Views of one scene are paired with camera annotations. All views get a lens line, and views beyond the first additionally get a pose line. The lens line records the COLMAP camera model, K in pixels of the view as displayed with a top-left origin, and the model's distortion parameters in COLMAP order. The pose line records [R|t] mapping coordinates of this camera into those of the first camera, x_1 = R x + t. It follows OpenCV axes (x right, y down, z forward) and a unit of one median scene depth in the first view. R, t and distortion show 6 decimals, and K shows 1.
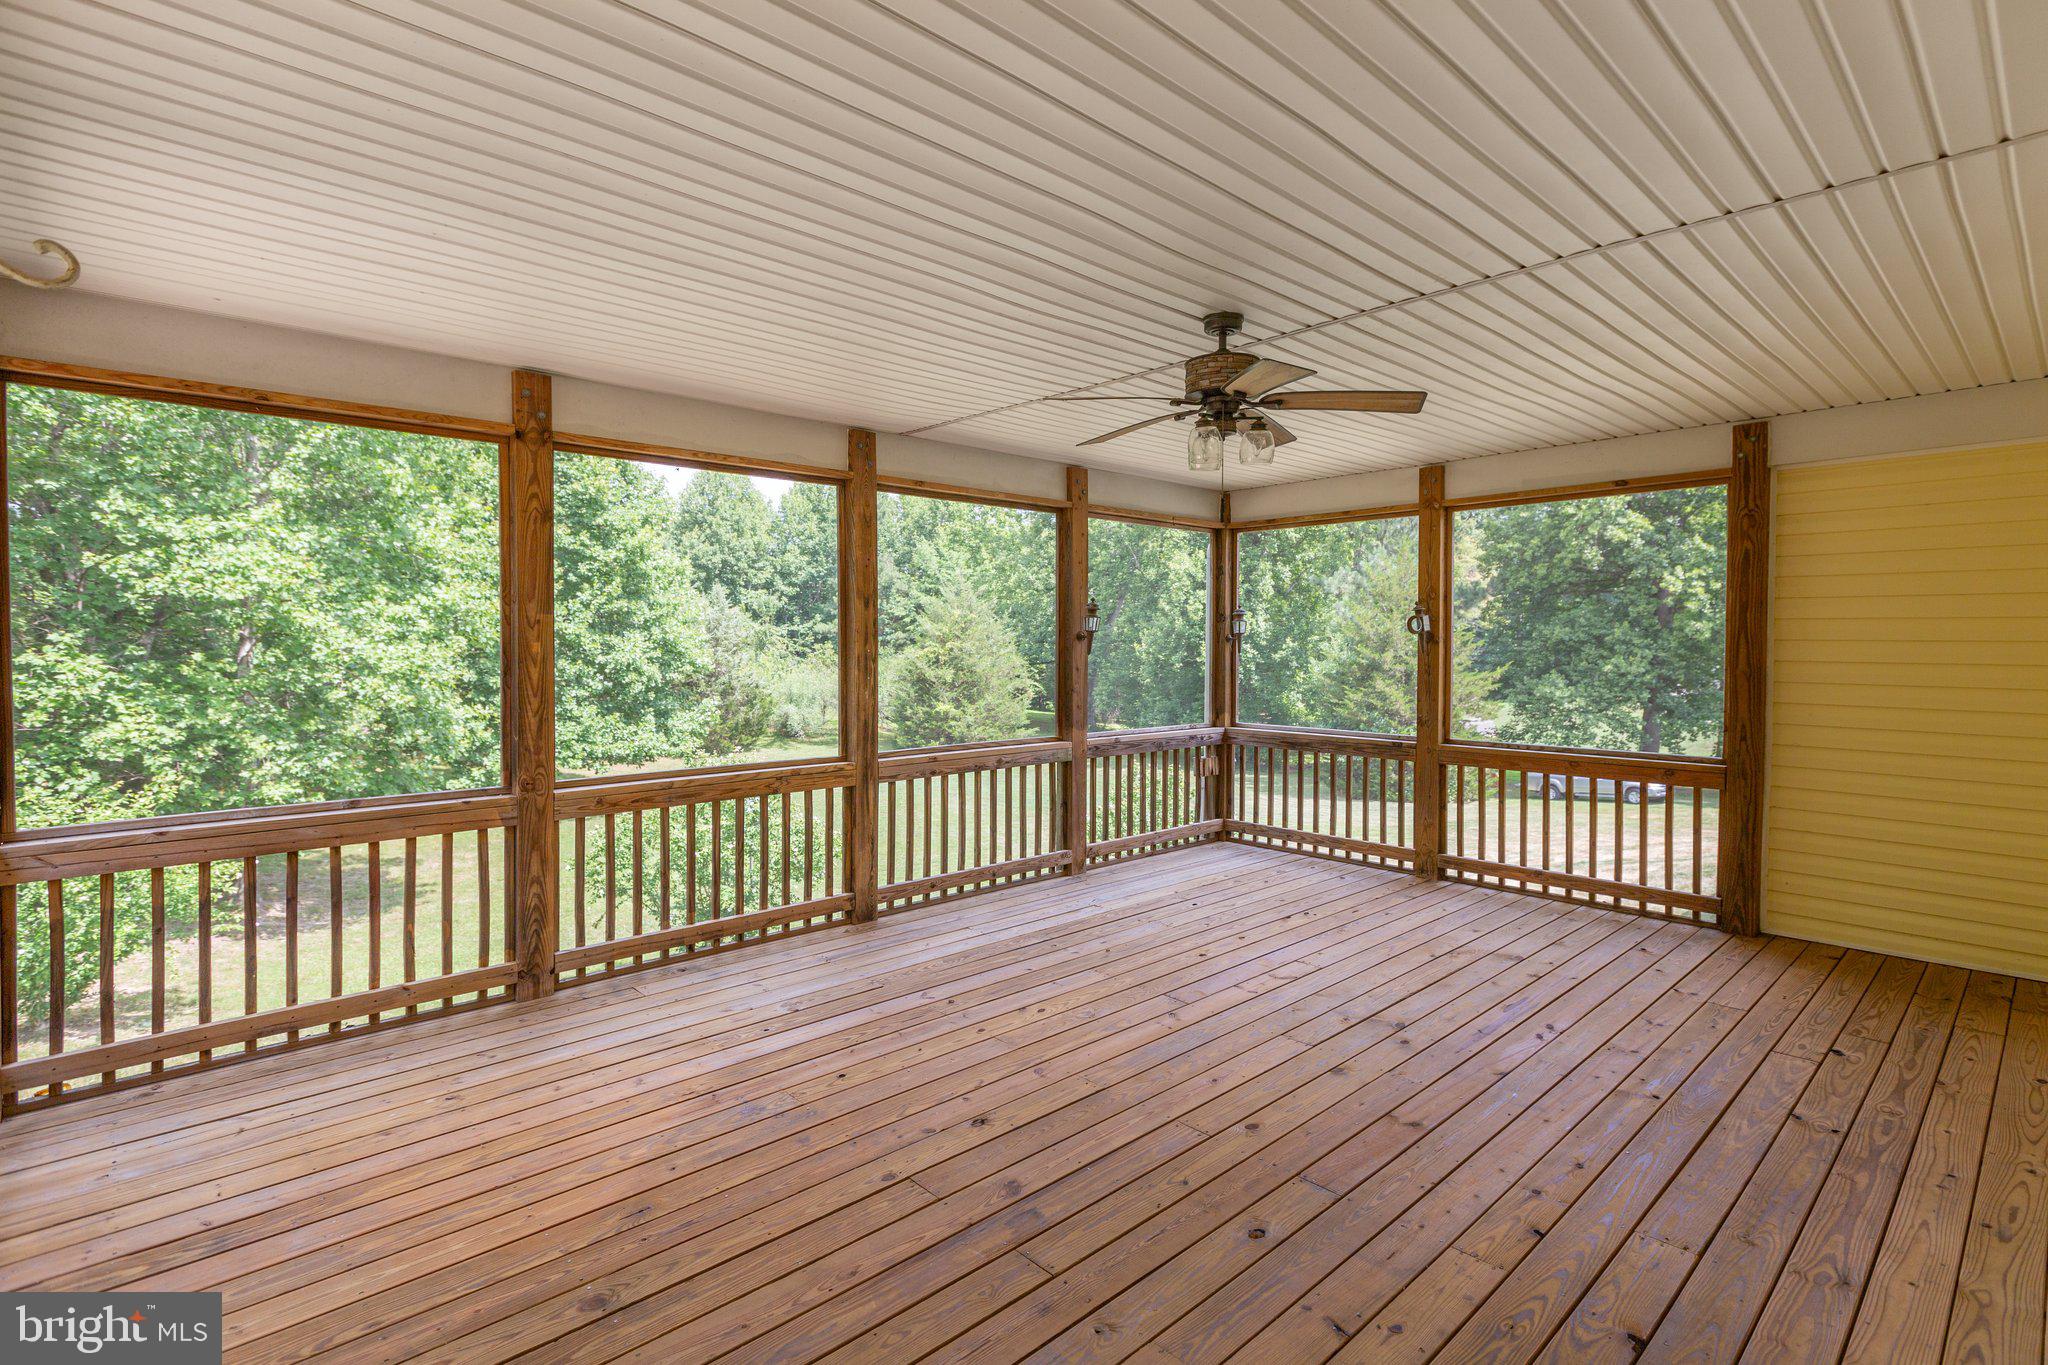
lens RADIAL K [[930.9, 0, 990.0], [0, 930.9, 657.7], [0, 0, 1]] dist [0.000667, 0.000721]
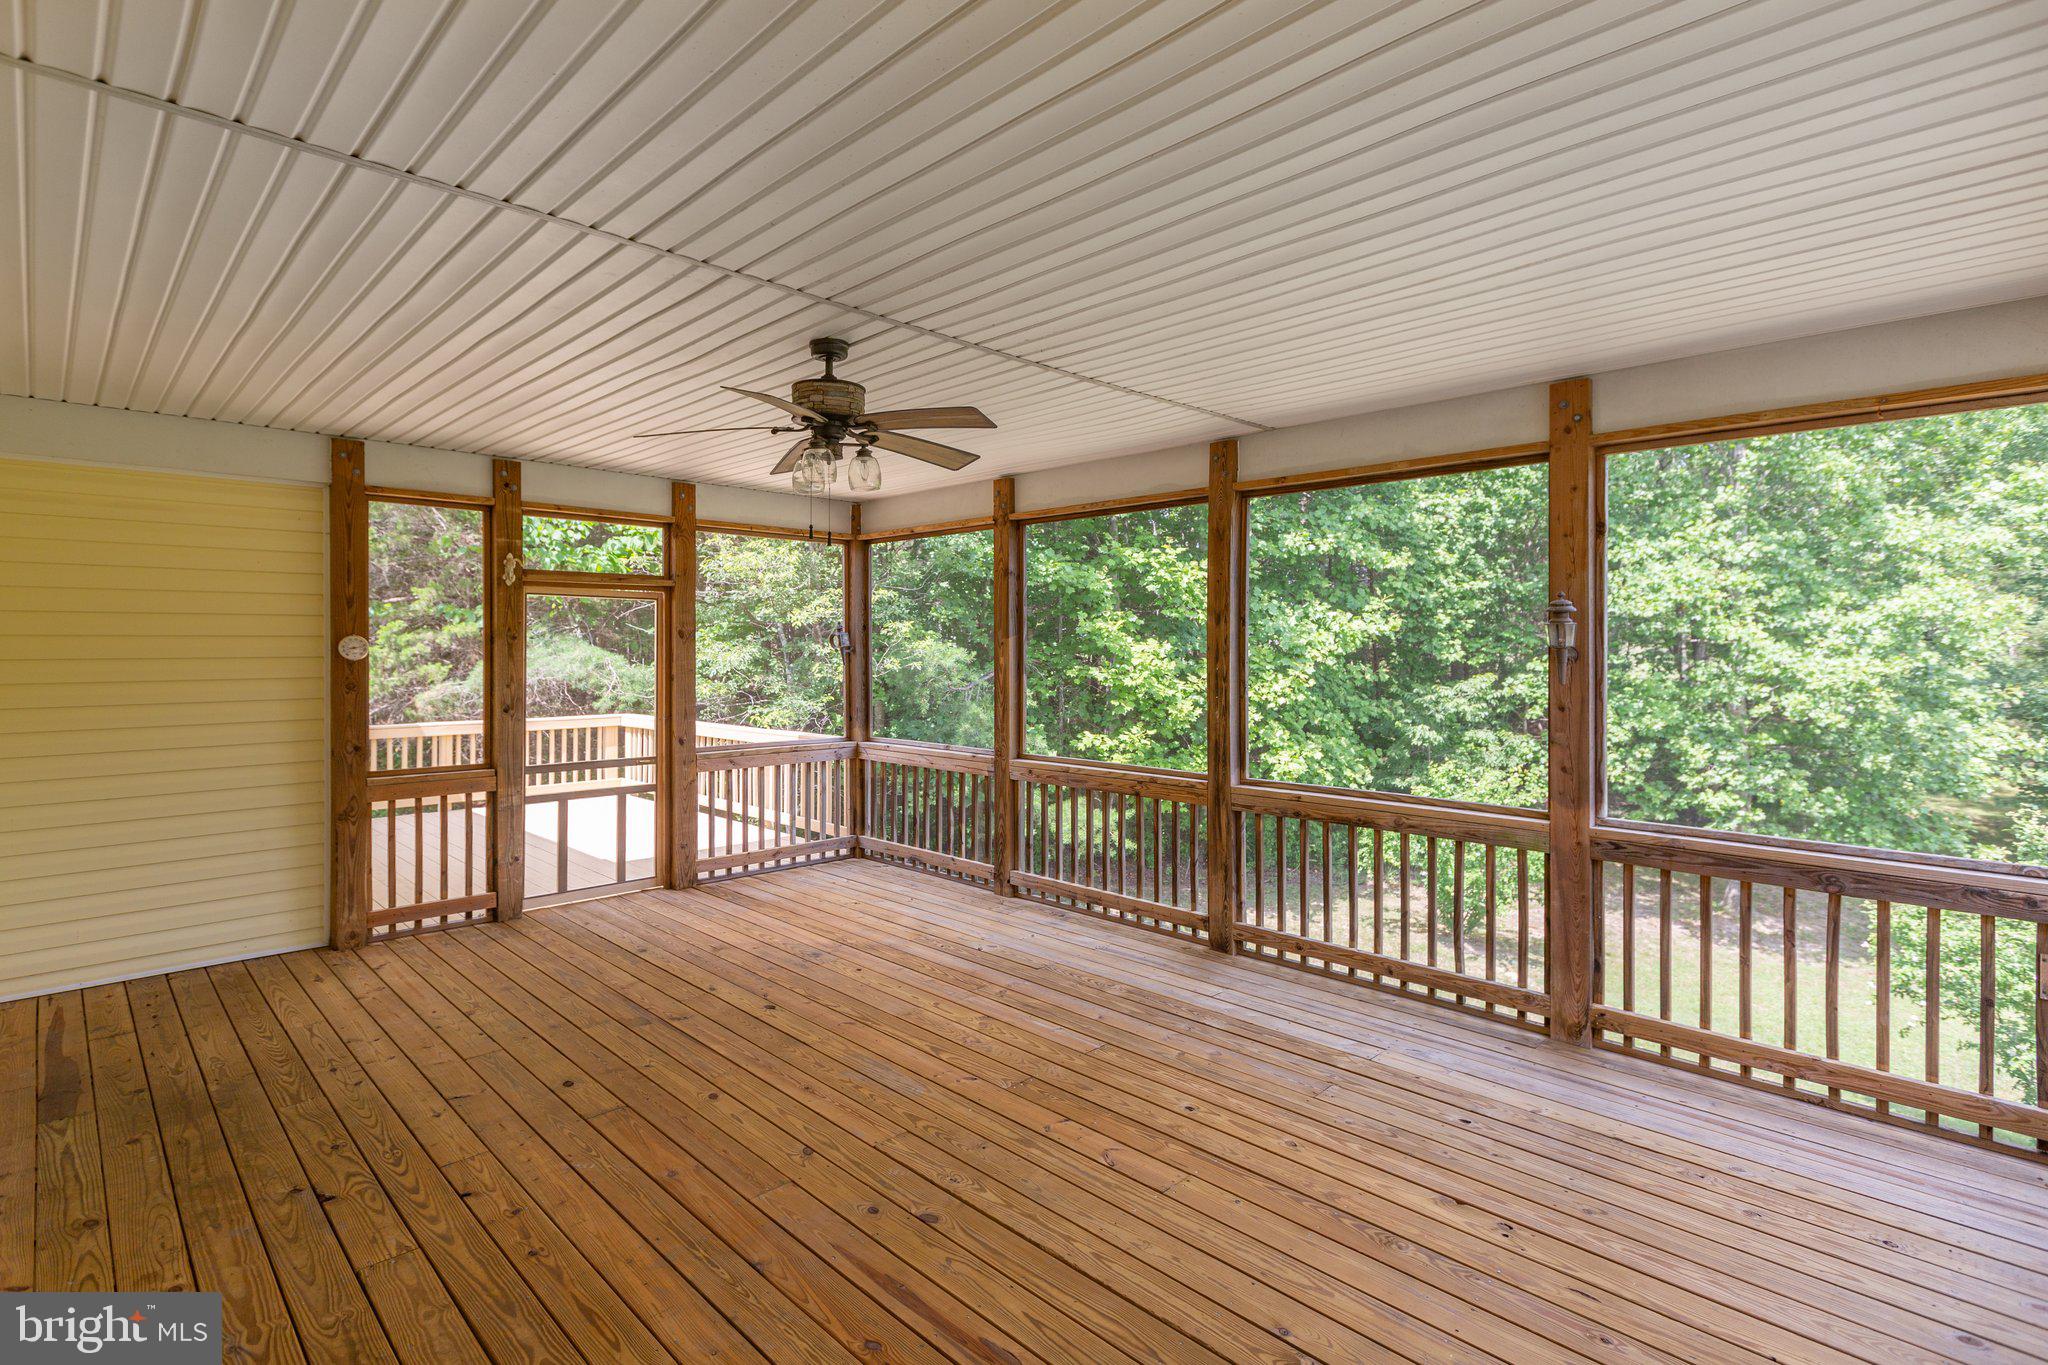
lens RADIAL K [[930.9, 0, 1041.2], [0, 930.9, 656.1], [0, 0, 1]] dist [0.000667, 0.000721]
pose [[0.119658, 0.009619, -0.992769, 0.652673], [-0.022501, 0.999722, 0.006974, -0.020855], [0.992560, 0.021504, 0.119841, 0.564135]]
